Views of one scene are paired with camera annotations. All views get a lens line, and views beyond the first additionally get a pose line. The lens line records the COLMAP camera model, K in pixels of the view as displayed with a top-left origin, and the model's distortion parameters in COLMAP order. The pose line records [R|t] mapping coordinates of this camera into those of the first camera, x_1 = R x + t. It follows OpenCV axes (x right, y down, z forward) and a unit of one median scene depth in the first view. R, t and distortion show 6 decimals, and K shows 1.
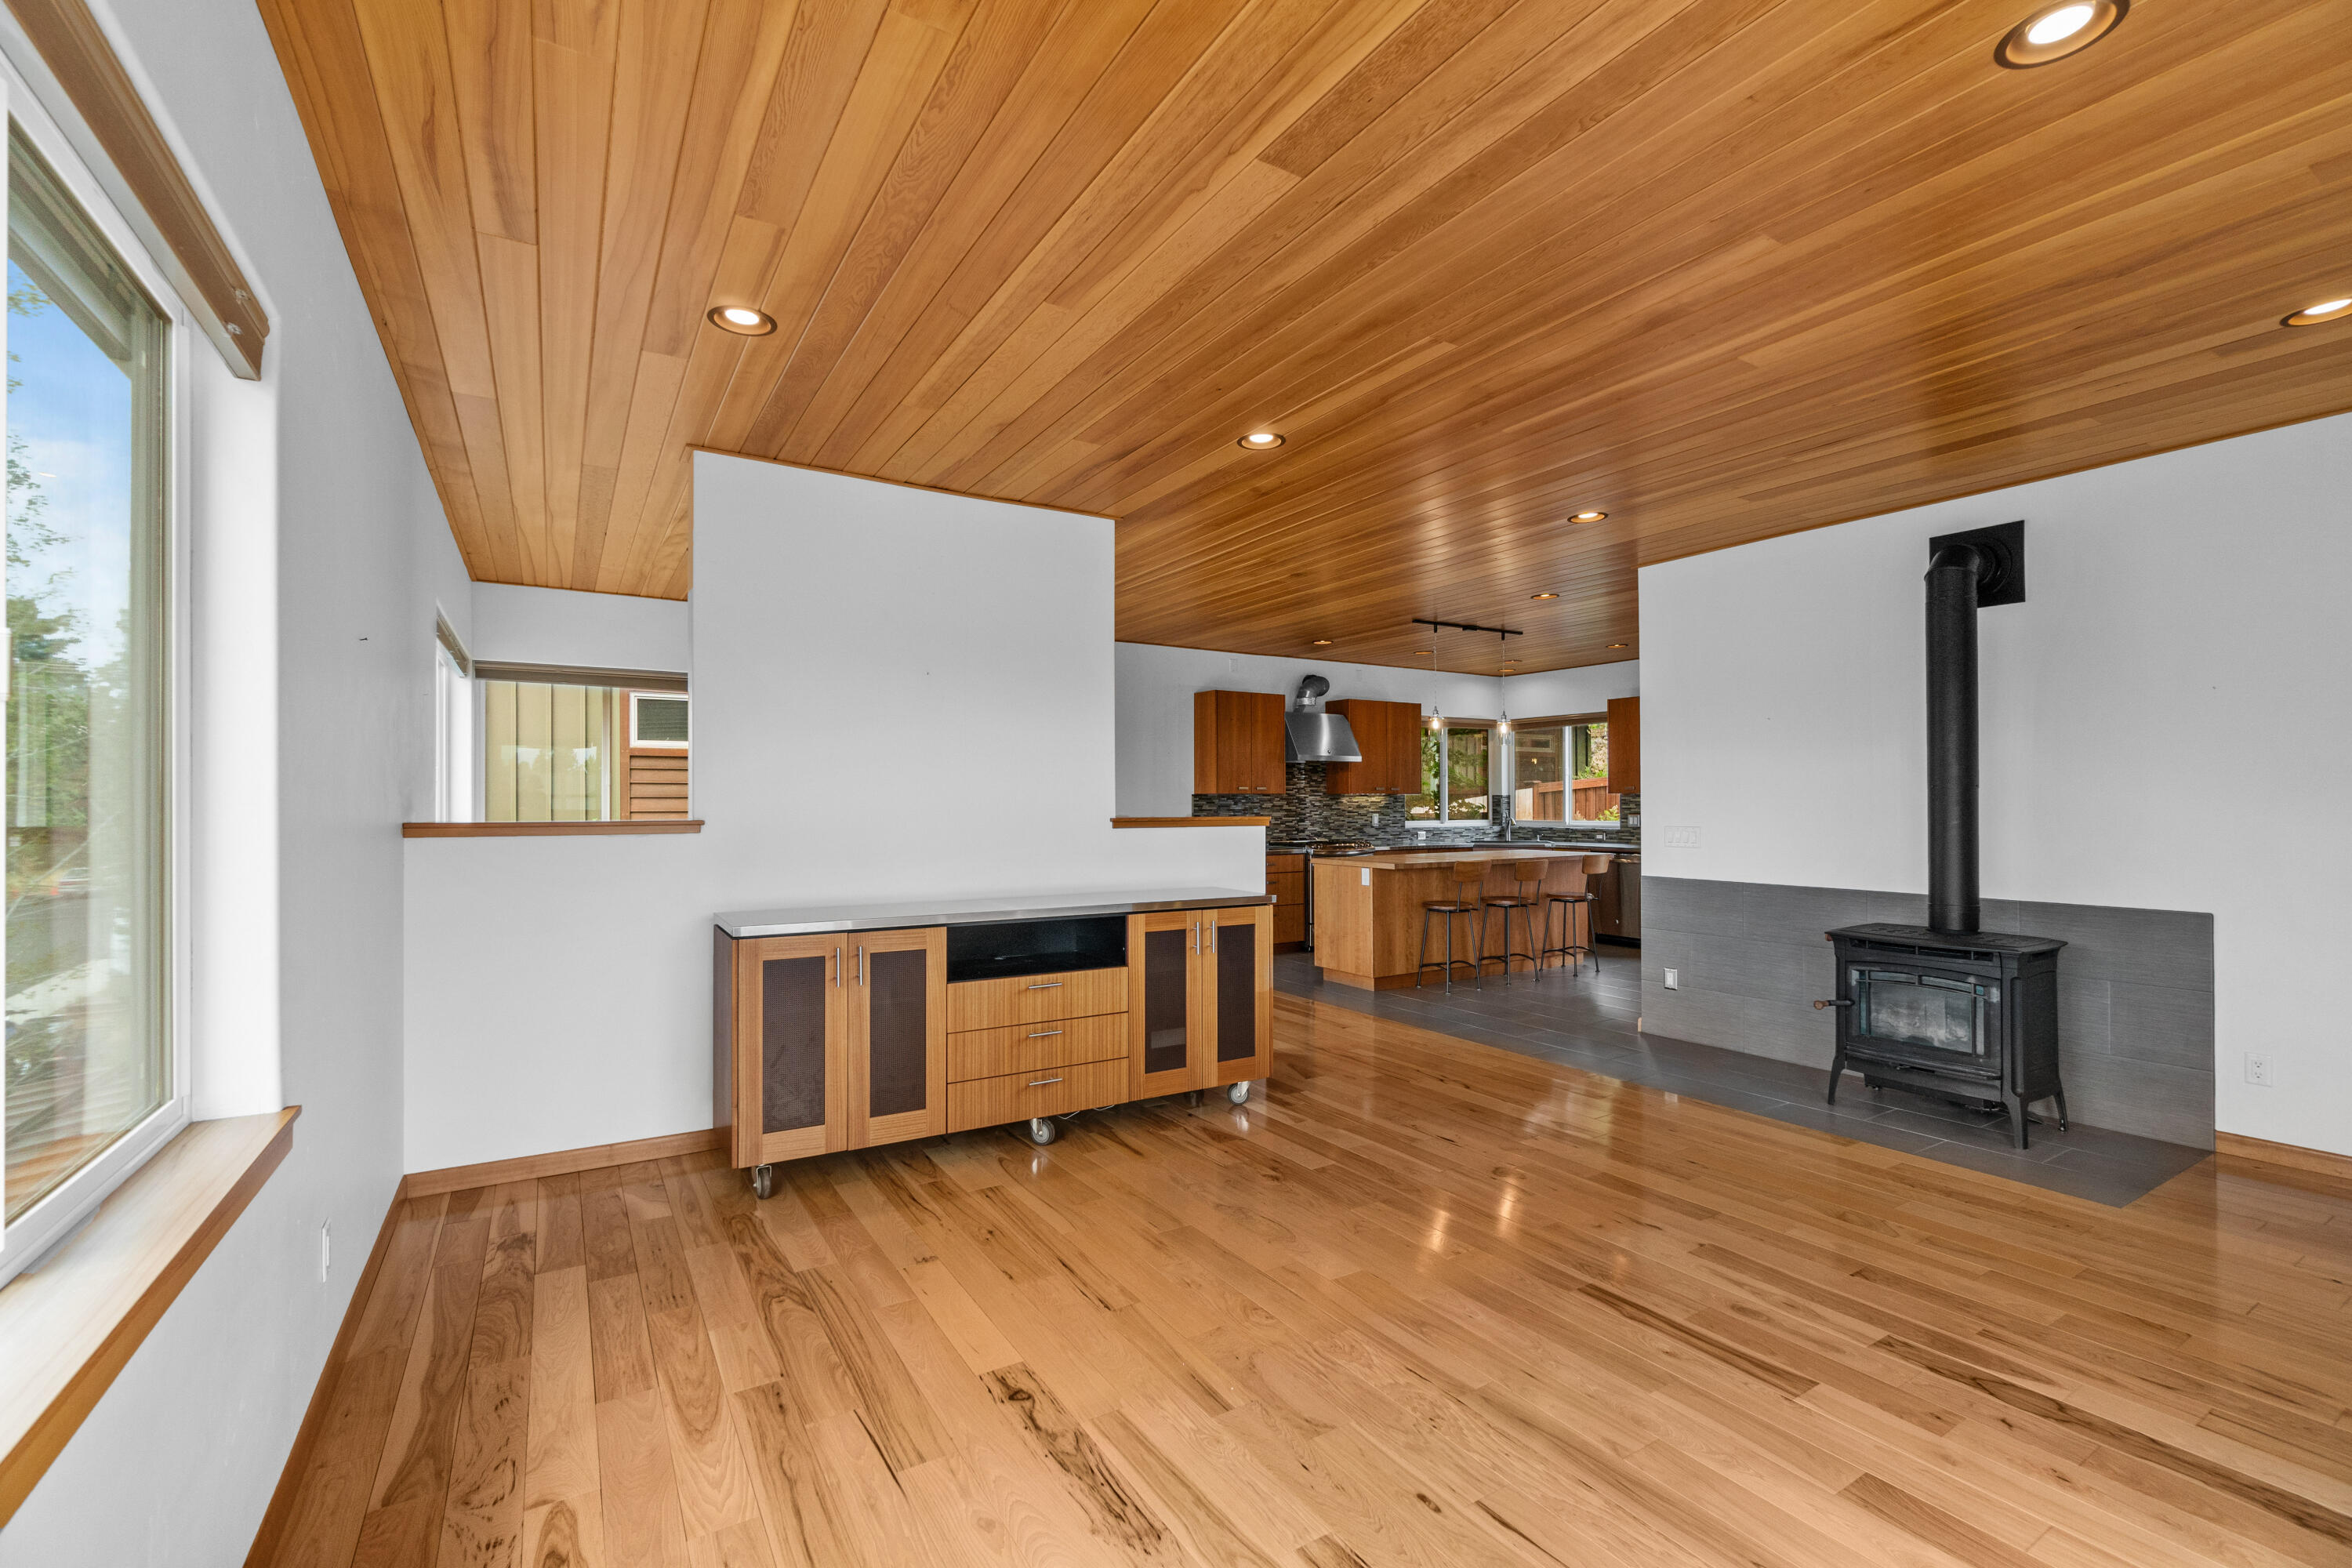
lens RADIAL K [[1013.2, 0, 1175.6], [0, 1013.2, 788.4], [0, 0, 1]] dist [-0.006480, 0.001603]
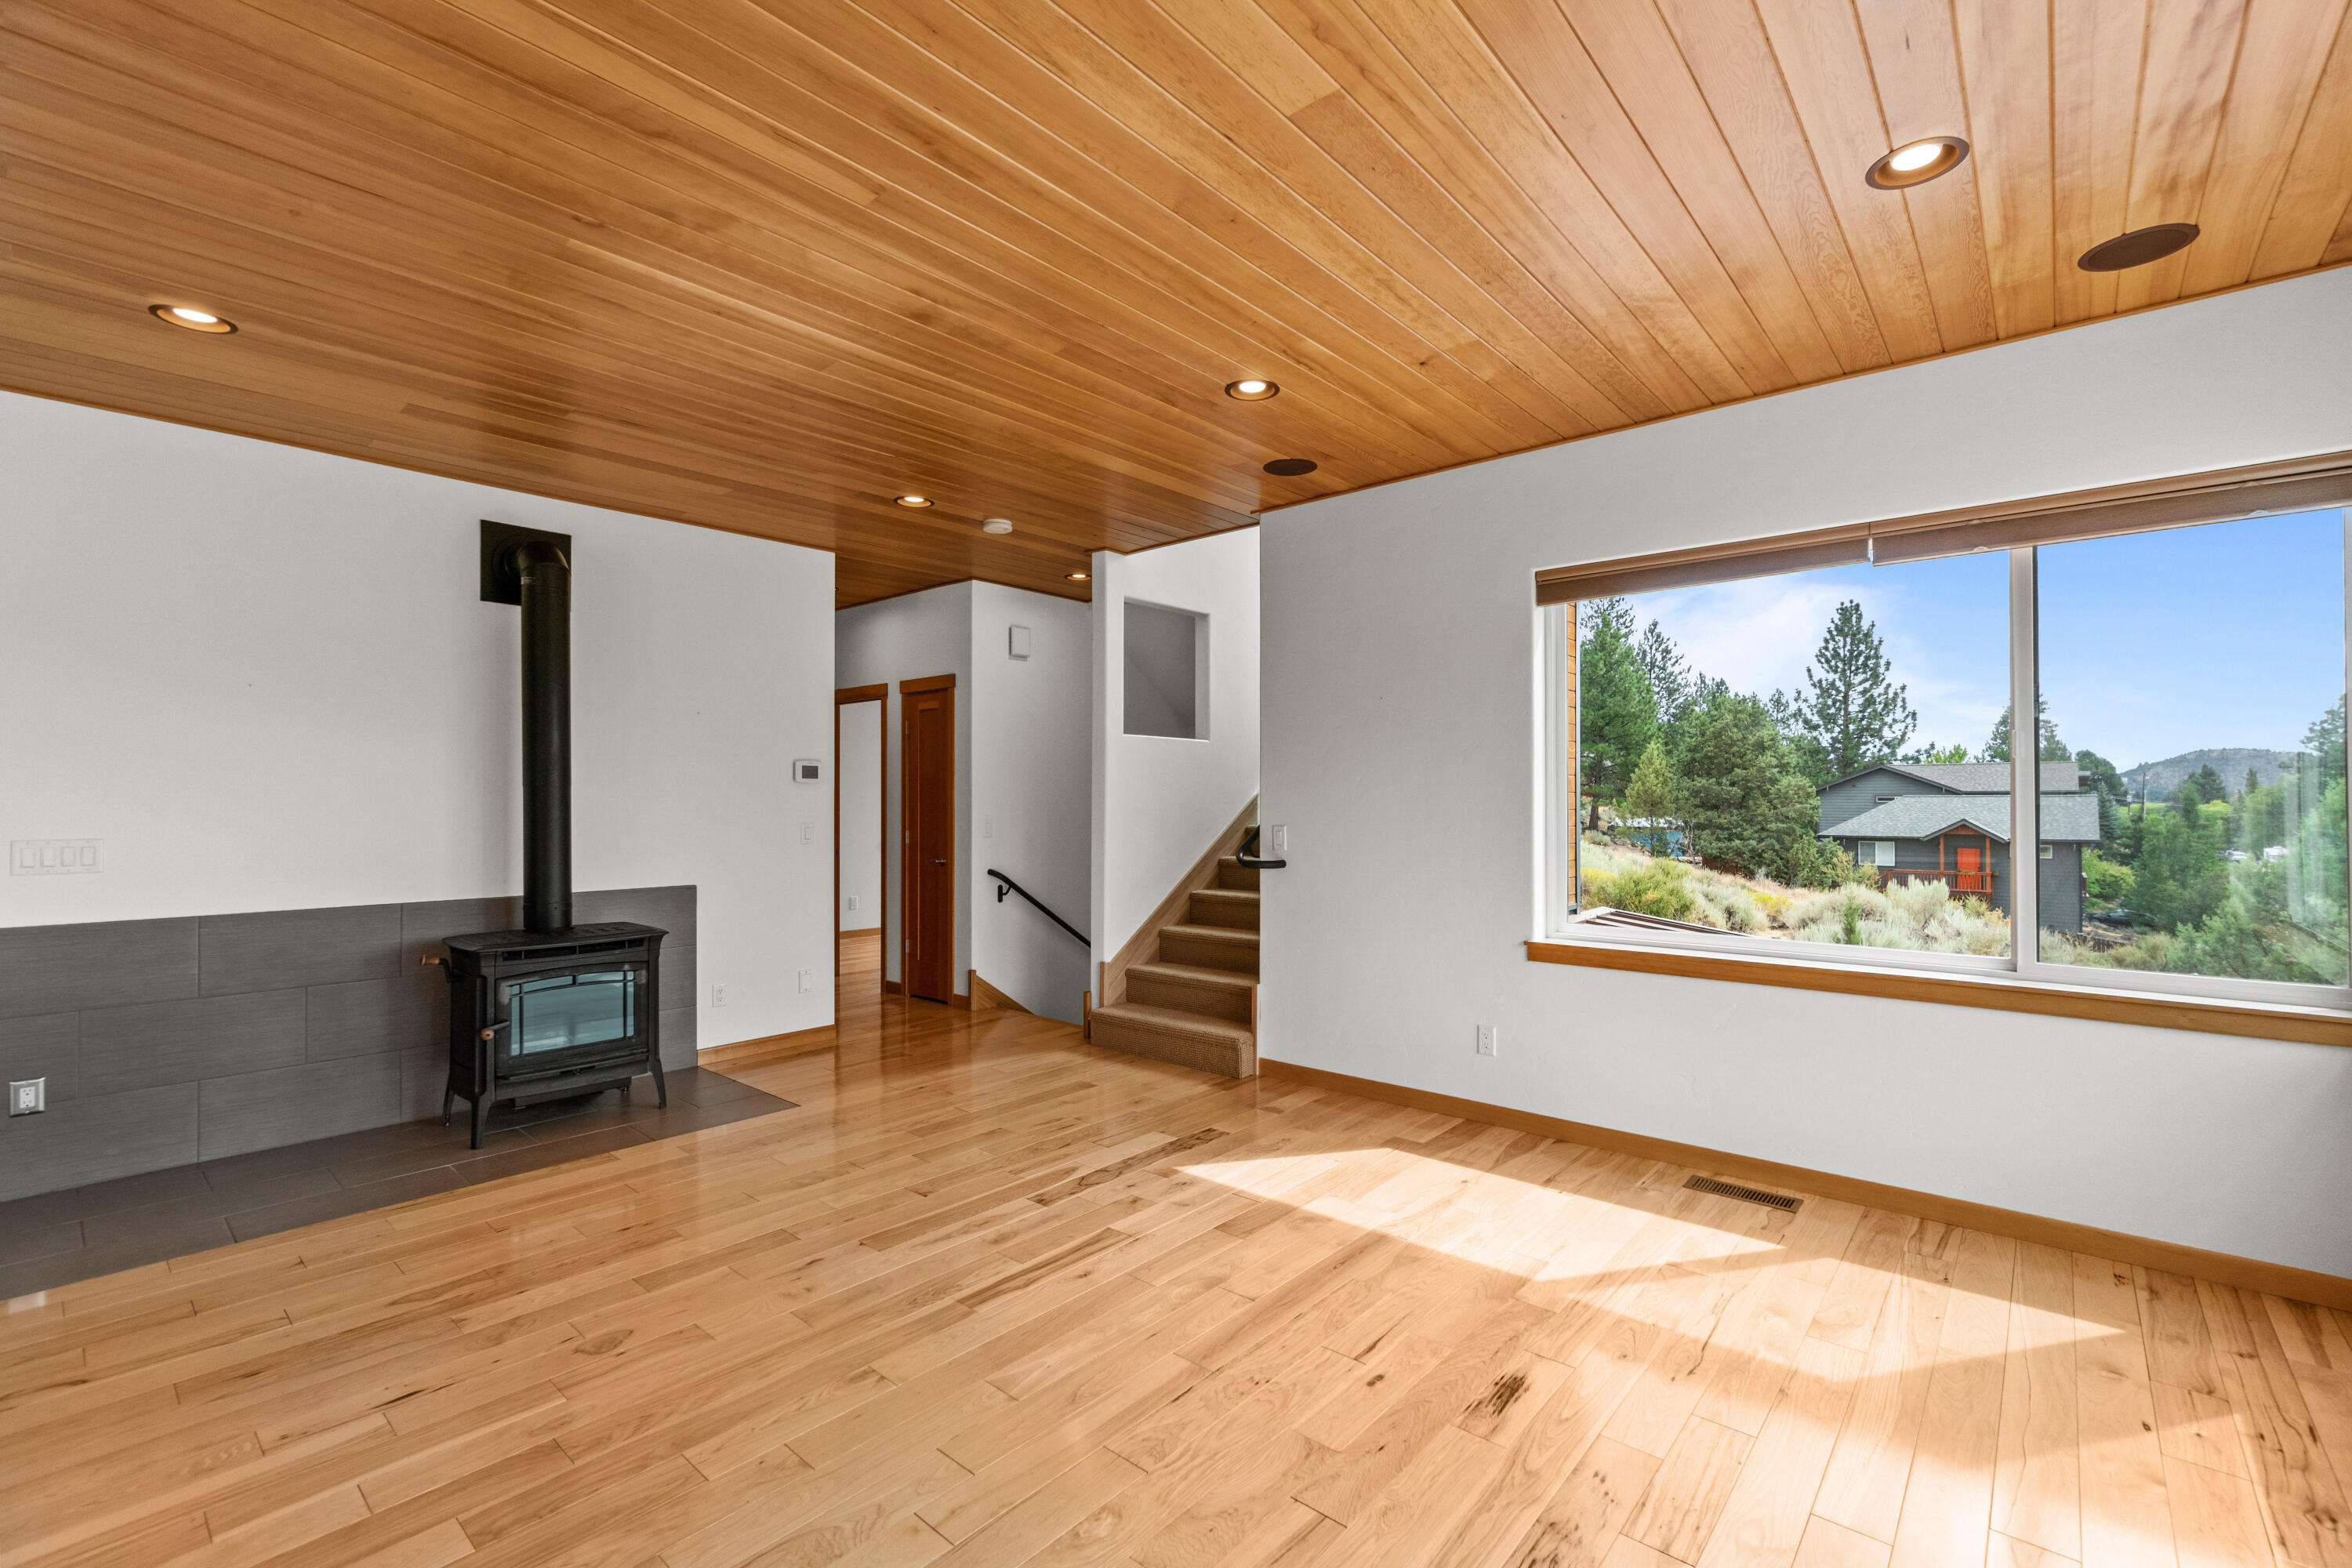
lens RADIAL K [[1013.2, 0, 1189.8], [0, 1013.2, 784.2], [0, 0, 1]] dist [-0.006480, 0.001603]
pose [[-0.297213, 0.016319, 0.954672, -0.453646], [-0.009218, 0.999758, -0.019960, 0.015546], [-0.954767, -0.014733, -0.296990, 0.853781]]
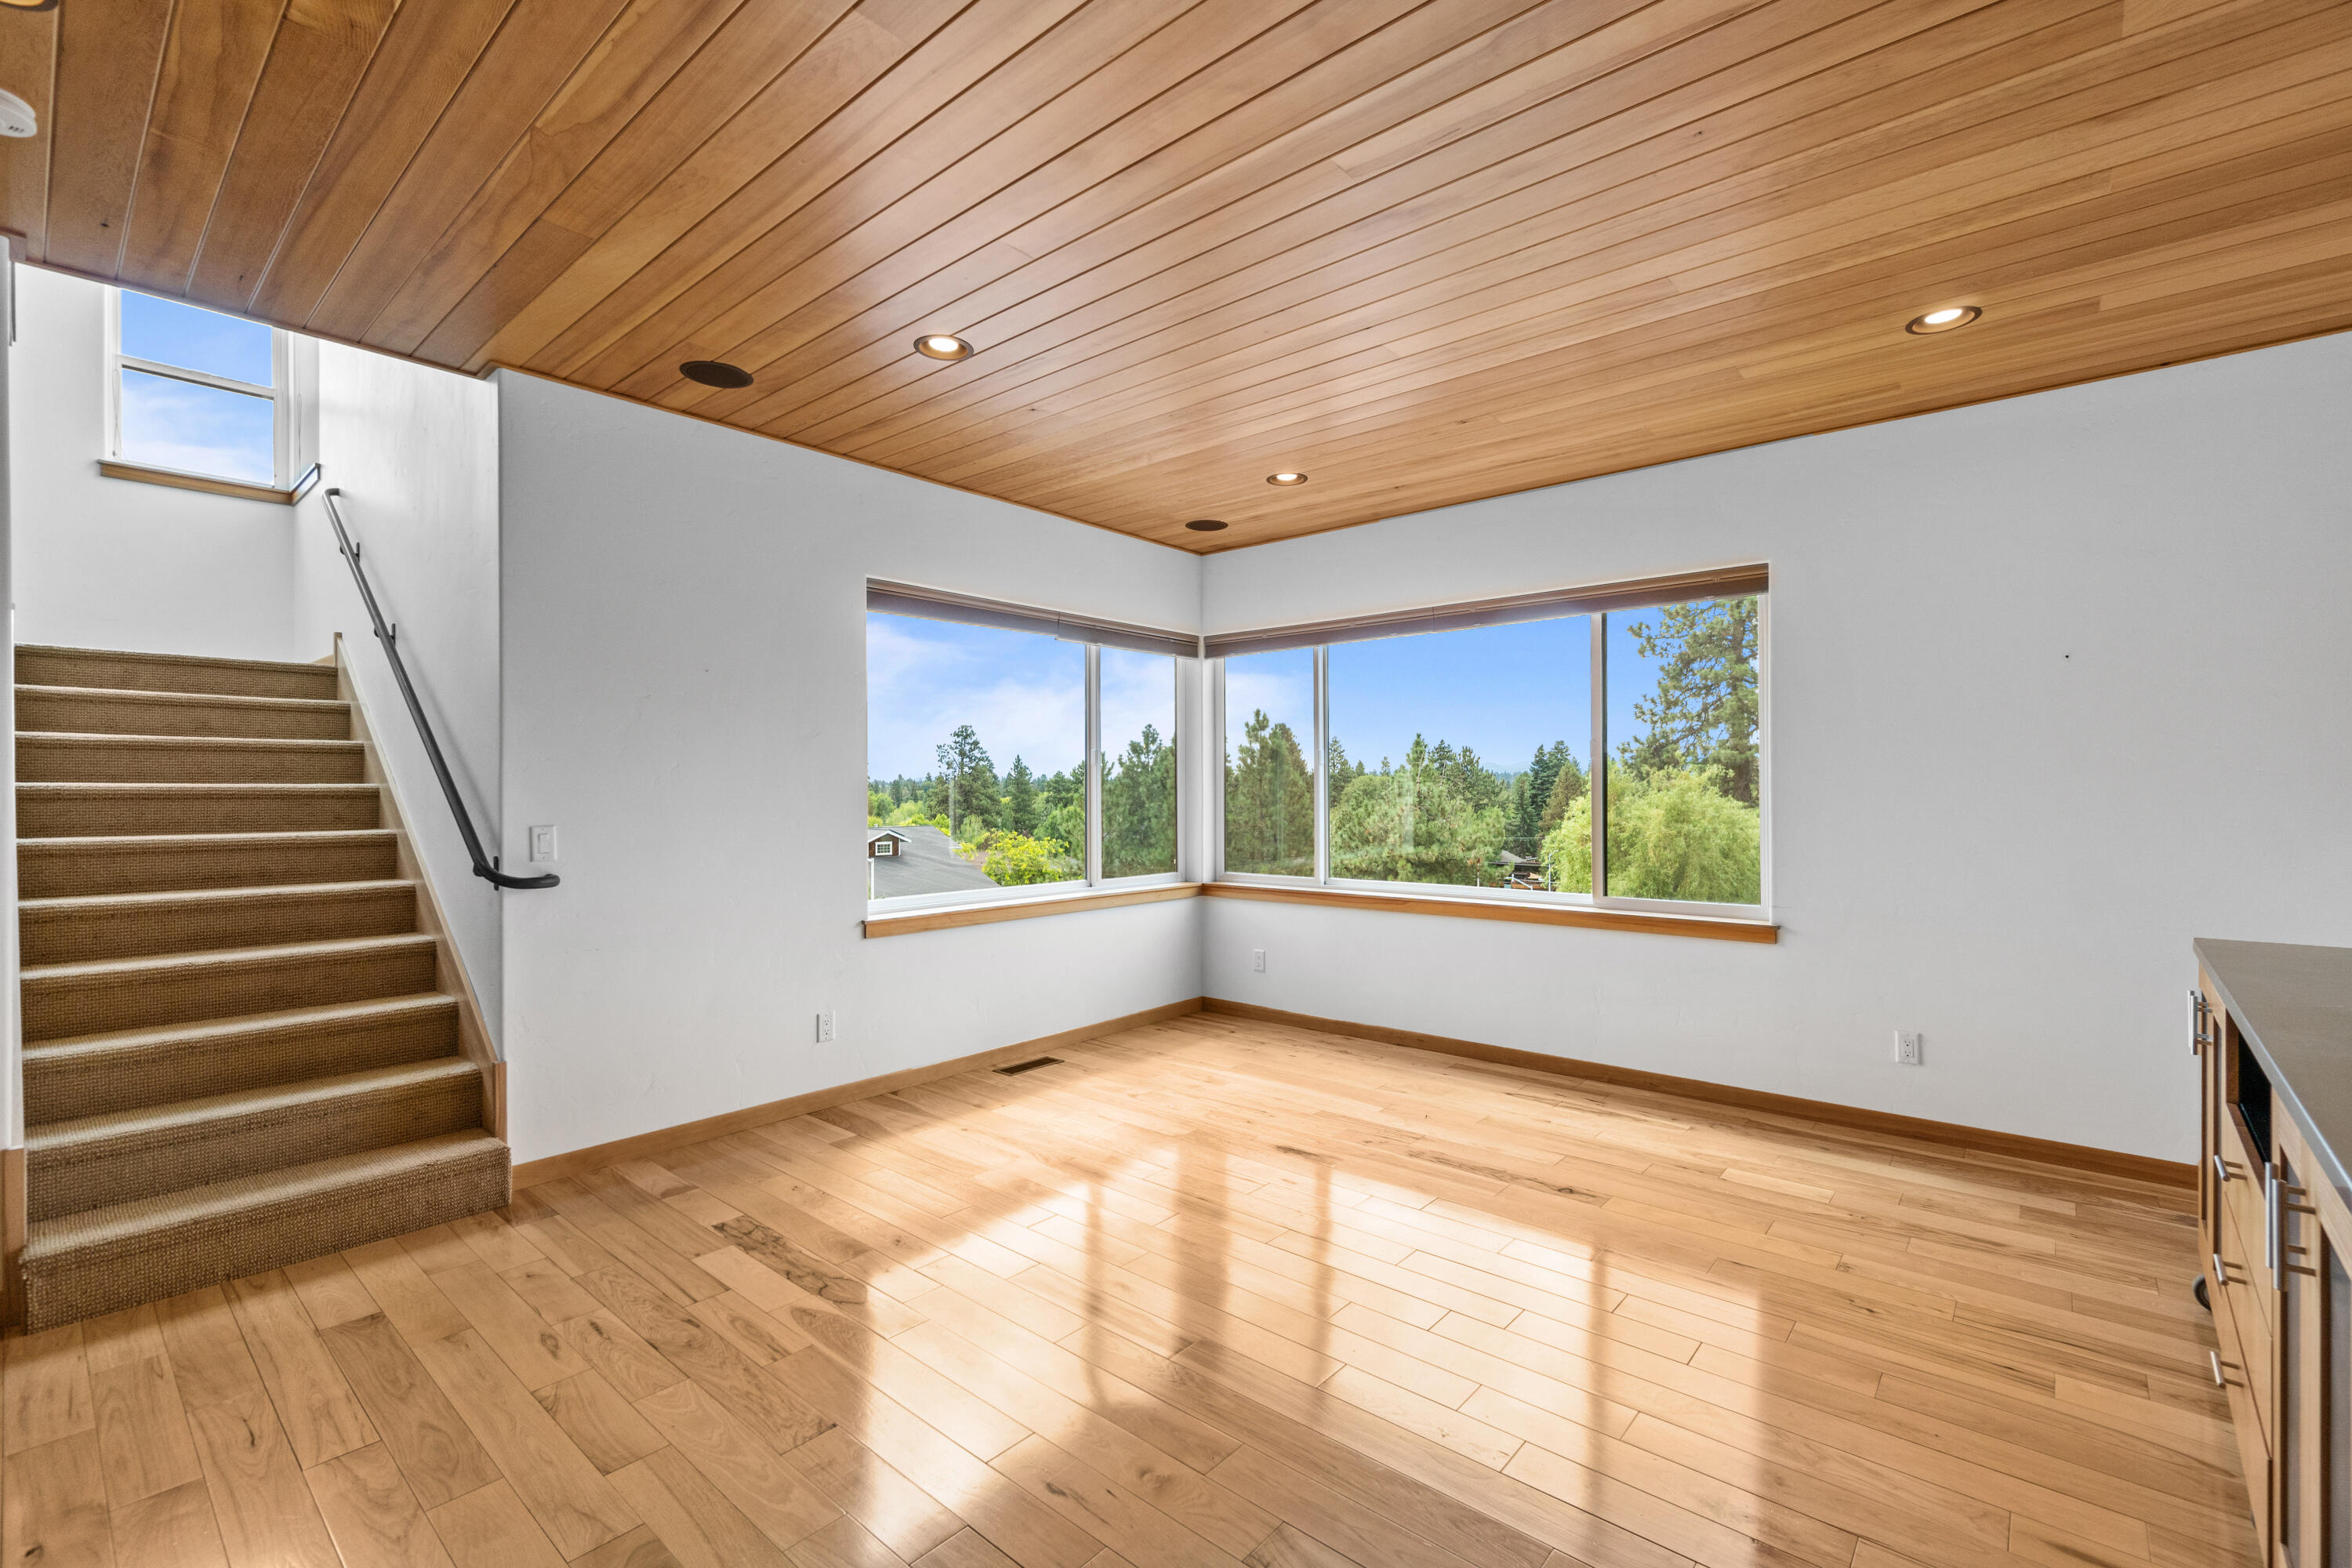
lens RADIAL K [[1013.2, 0, 1175.1], [0, 1013.2, 790.8], [0, 0, 1]] dist [-0.006480, 0.001603]
pose [[-0.956174, 0.004540, -0.292763, 0.518145], [0.007404, 0.999935, -0.008676, 0.022027], [0.292704, -0.010464, -0.956146, 1.429926]]
